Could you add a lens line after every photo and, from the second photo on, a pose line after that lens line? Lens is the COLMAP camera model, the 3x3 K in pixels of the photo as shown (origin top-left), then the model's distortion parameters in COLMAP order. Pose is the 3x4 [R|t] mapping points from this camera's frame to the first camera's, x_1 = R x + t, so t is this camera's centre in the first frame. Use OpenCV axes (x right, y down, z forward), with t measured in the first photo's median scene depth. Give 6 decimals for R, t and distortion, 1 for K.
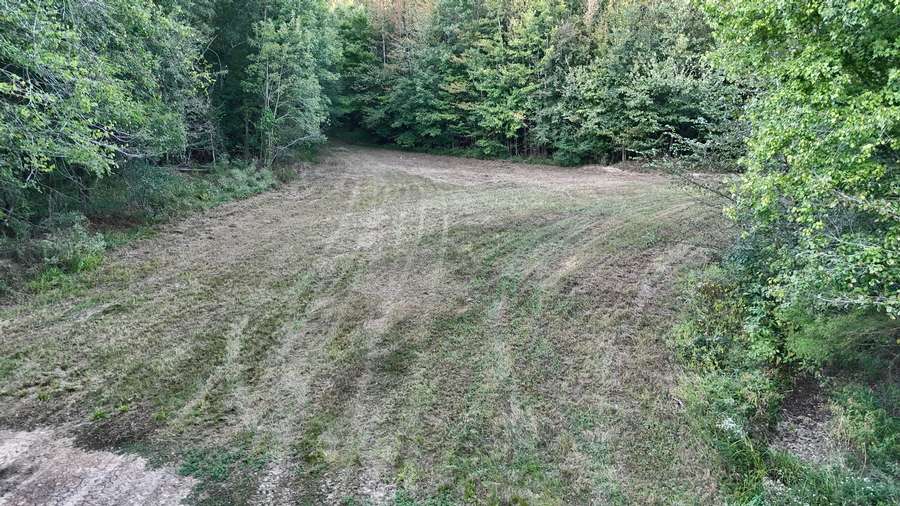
lens RADIAL K [[650.0, 0, 446.4], [0, 650.0, 250.5], [0, 0, 1]] dist [0.011161, 0.001064]
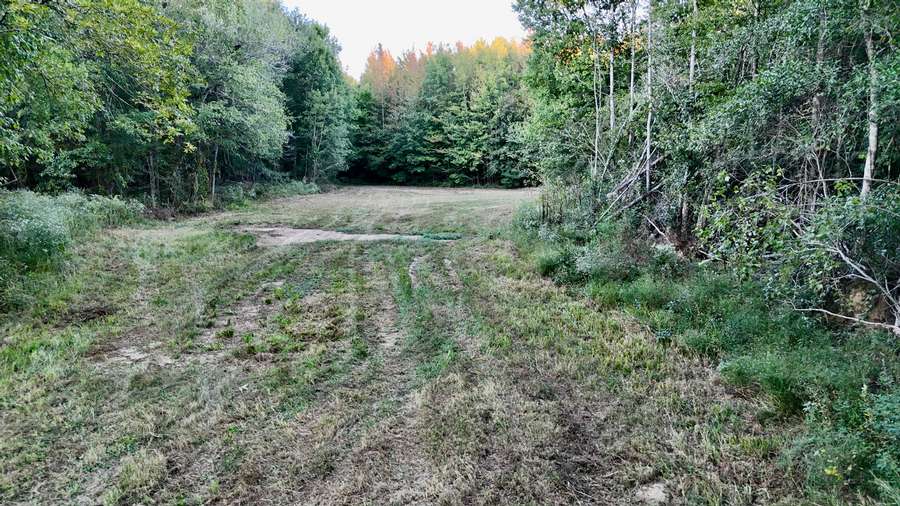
lens RADIAL K [[650.0, 0, 452.2], [0, 650.0, 255.2], [0, 0, 1]] dist [0.011161, 0.001064]
pose [[0.999386, -0.005927, 0.034532, 0.001029], [0.009794, 0.993554, -0.112934, 0.176289], [-0.033640, 0.113203, 0.993002, -0.418174]]
